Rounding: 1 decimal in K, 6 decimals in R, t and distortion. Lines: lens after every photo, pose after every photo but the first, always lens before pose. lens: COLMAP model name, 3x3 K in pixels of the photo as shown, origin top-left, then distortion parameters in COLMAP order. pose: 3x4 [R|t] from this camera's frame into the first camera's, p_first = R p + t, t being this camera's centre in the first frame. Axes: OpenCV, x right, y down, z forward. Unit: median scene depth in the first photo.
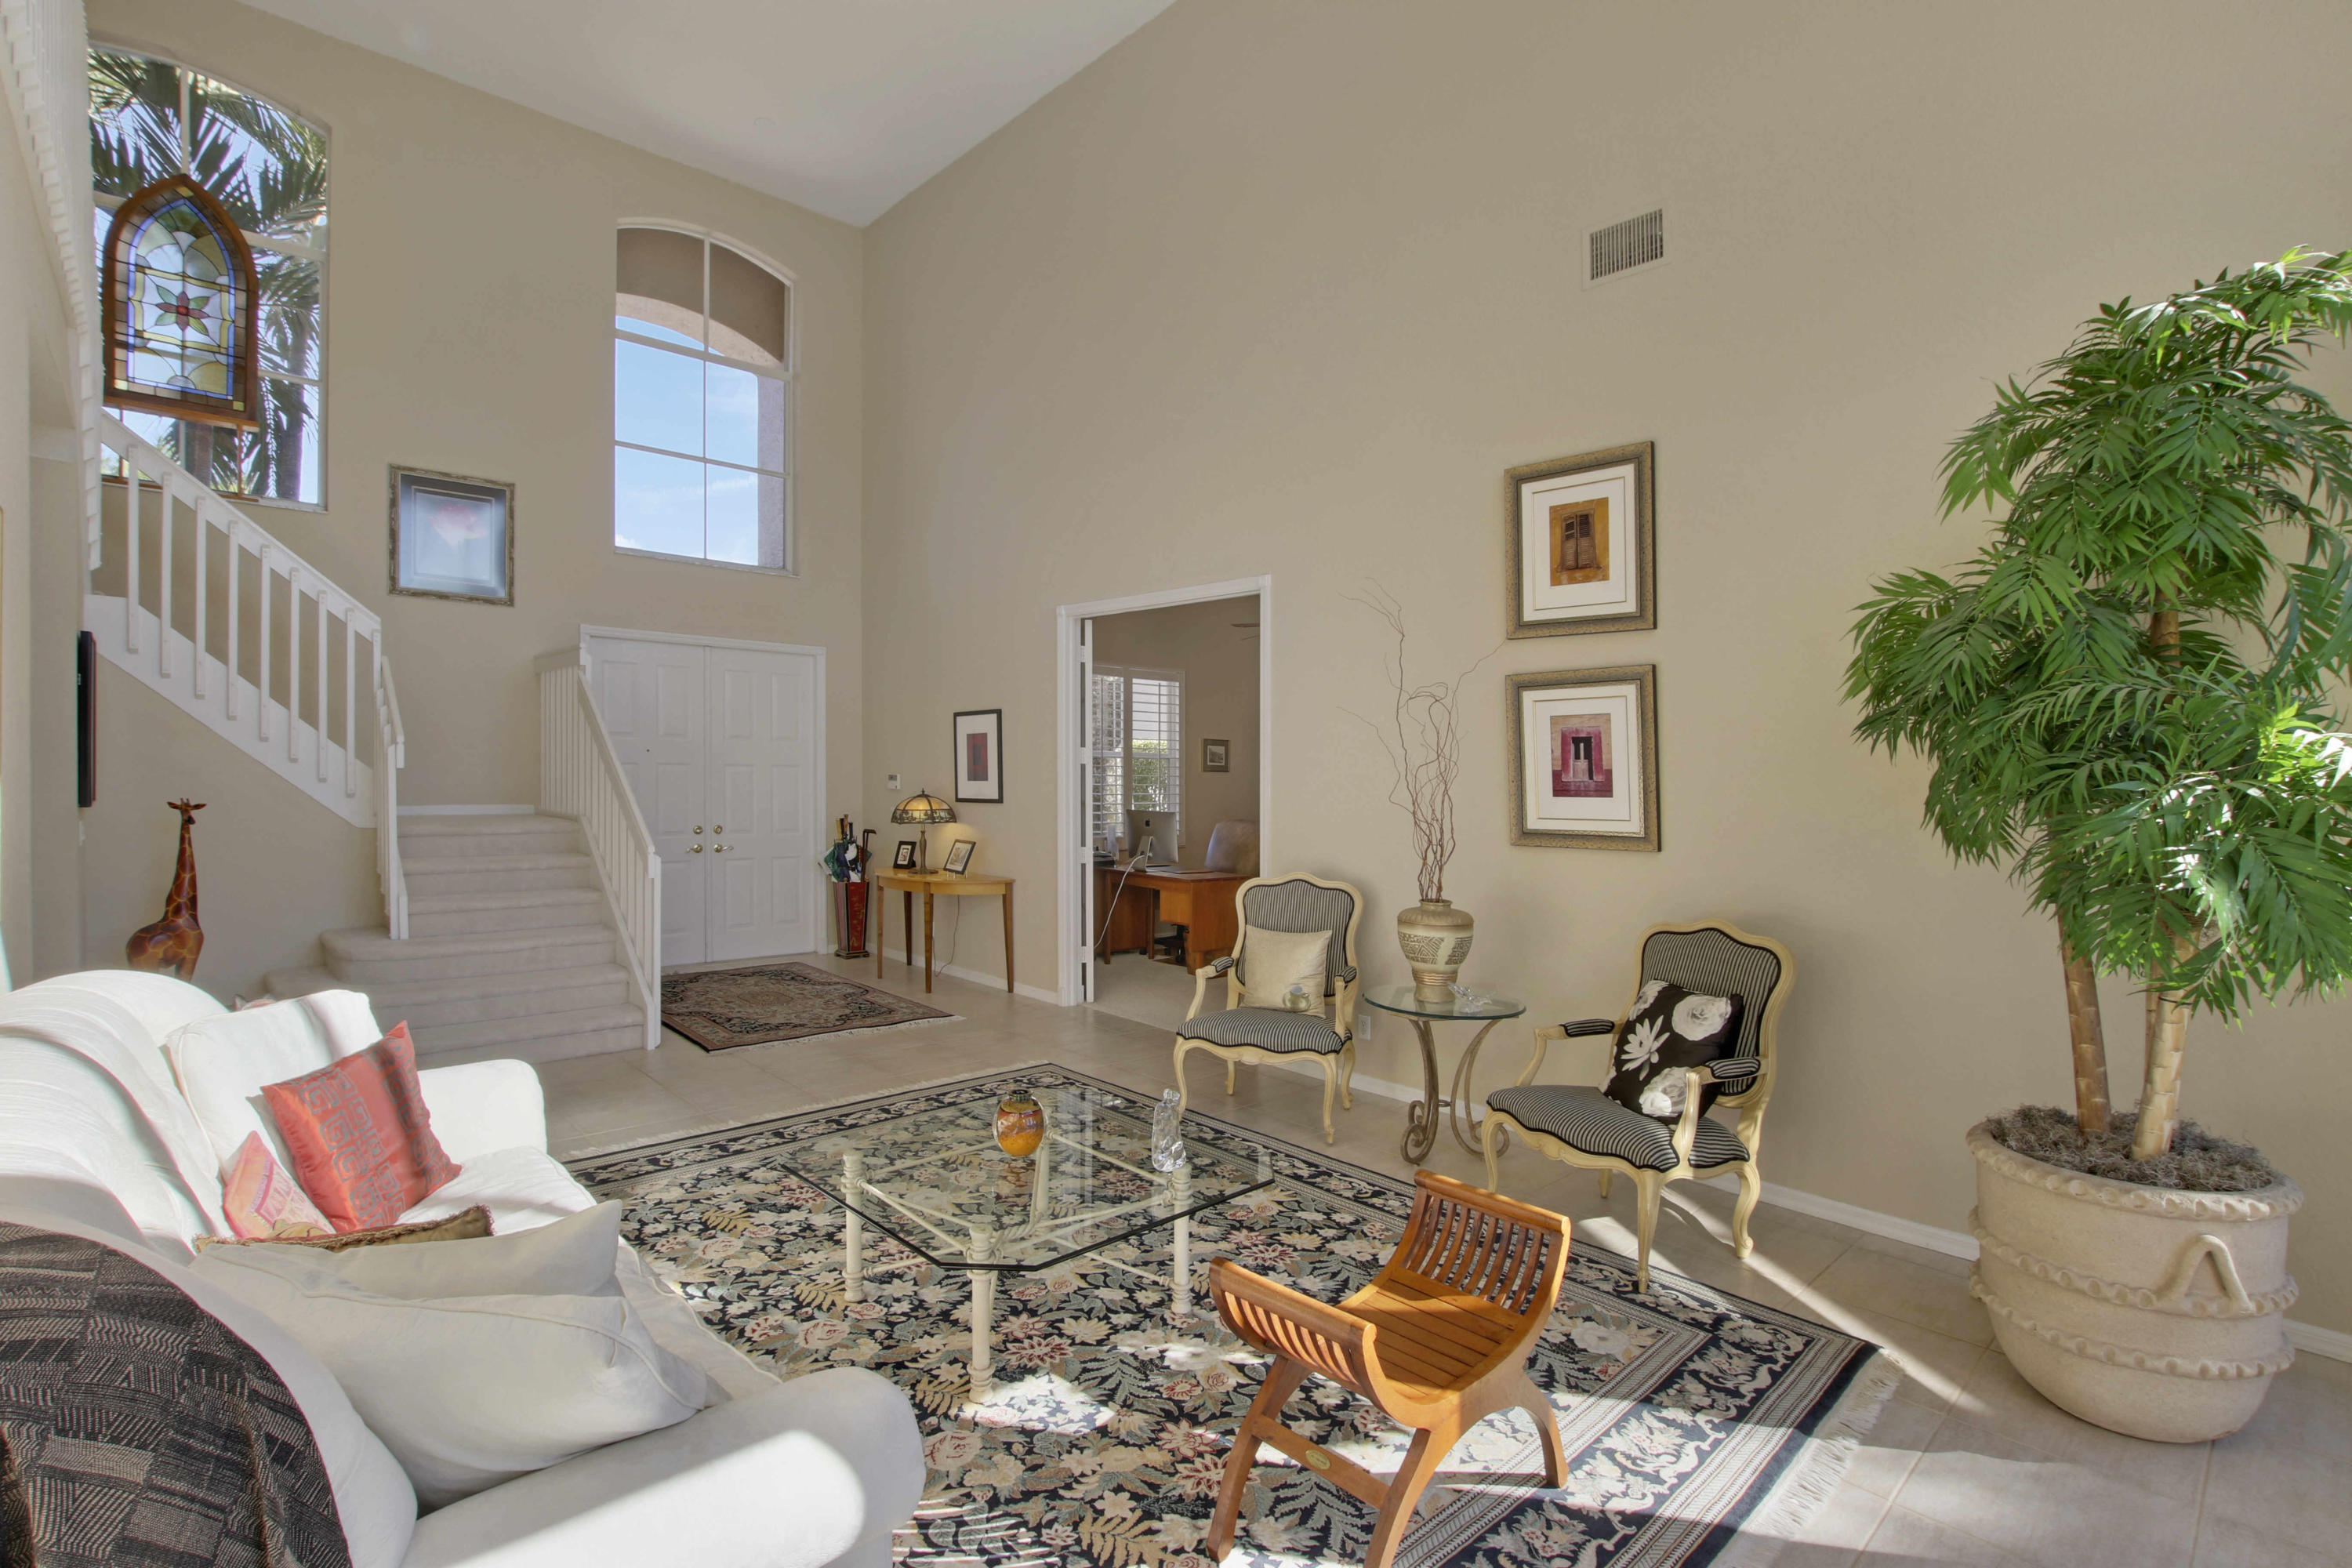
lens RADIAL K [[1107.9, 0, 1189.5], [0, 1107.9, 782.1], [0, 0, 1]] dist [-0.031479, -0.000149]
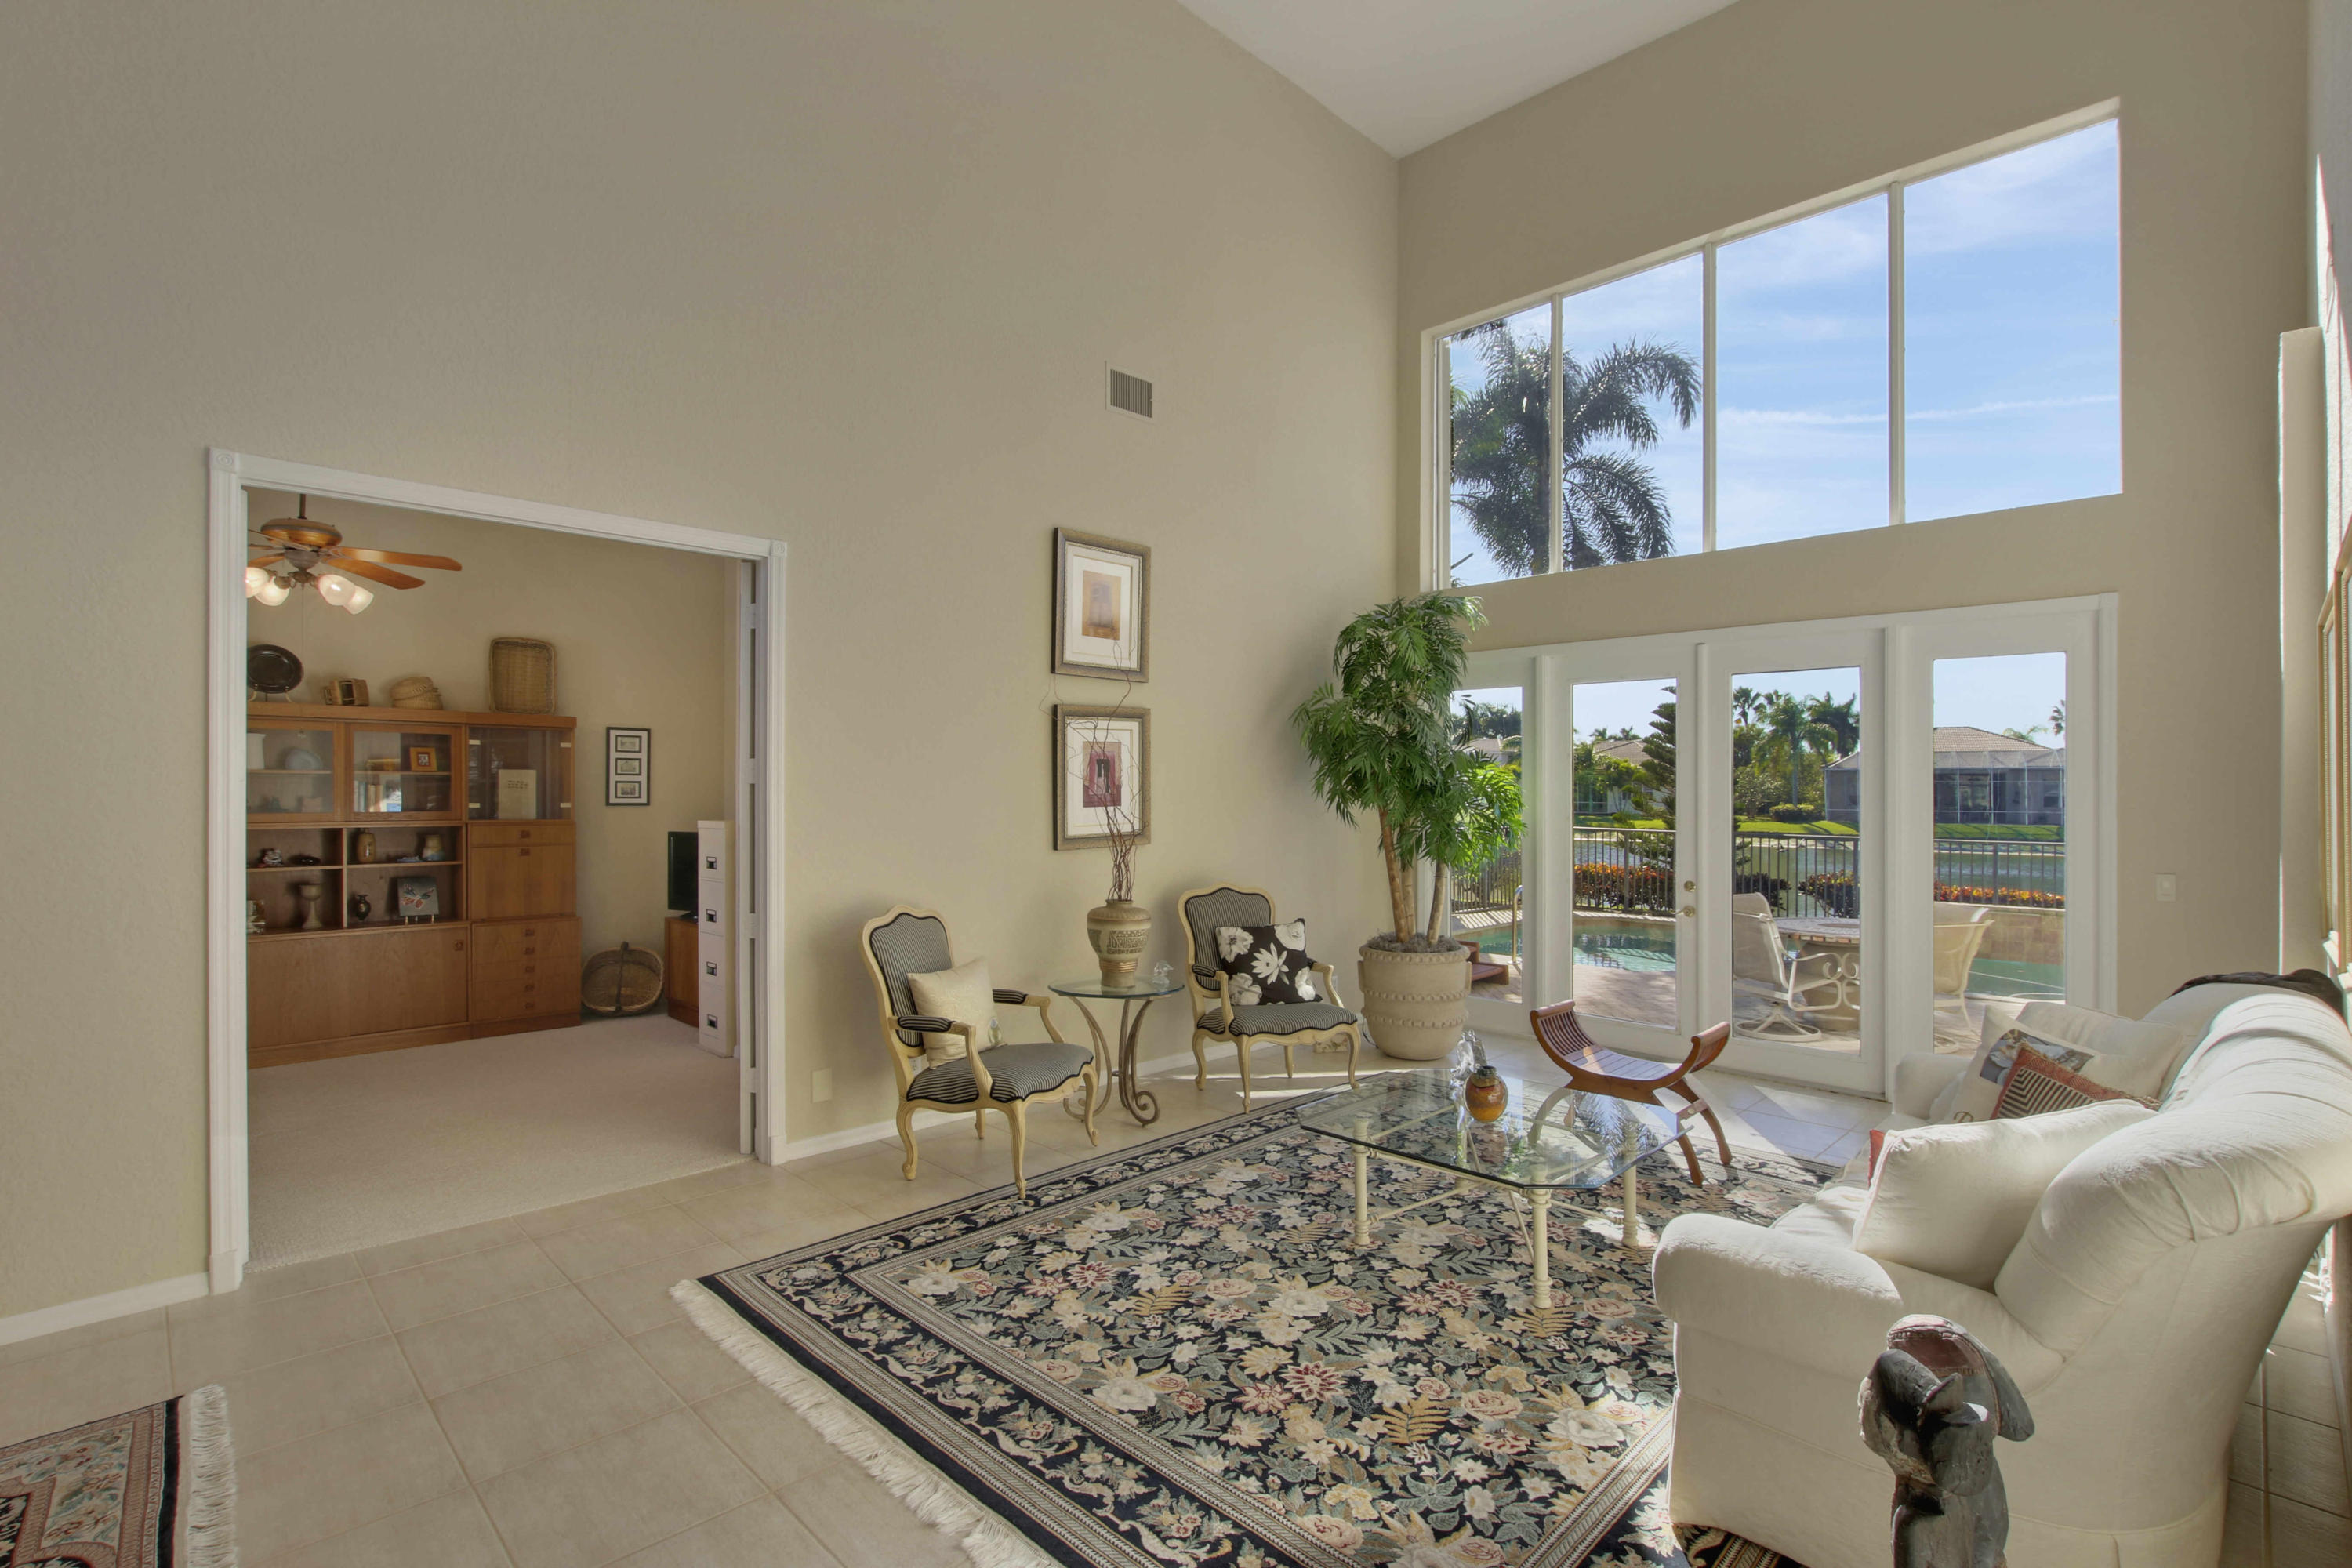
lens RADIAL K [[1107.9, 0, 1188.3], [0, 1107.9, 772.2], [0, 0, 1]] dist [-0.031479, -0.000149]
pose [[-0.037106, -0.003331, 0.999306, -1.004751], [0.001215, 0.999994, 0.003378, -0.033293], [-0.999311, 0.001339, -0.037101, 1.031017]]
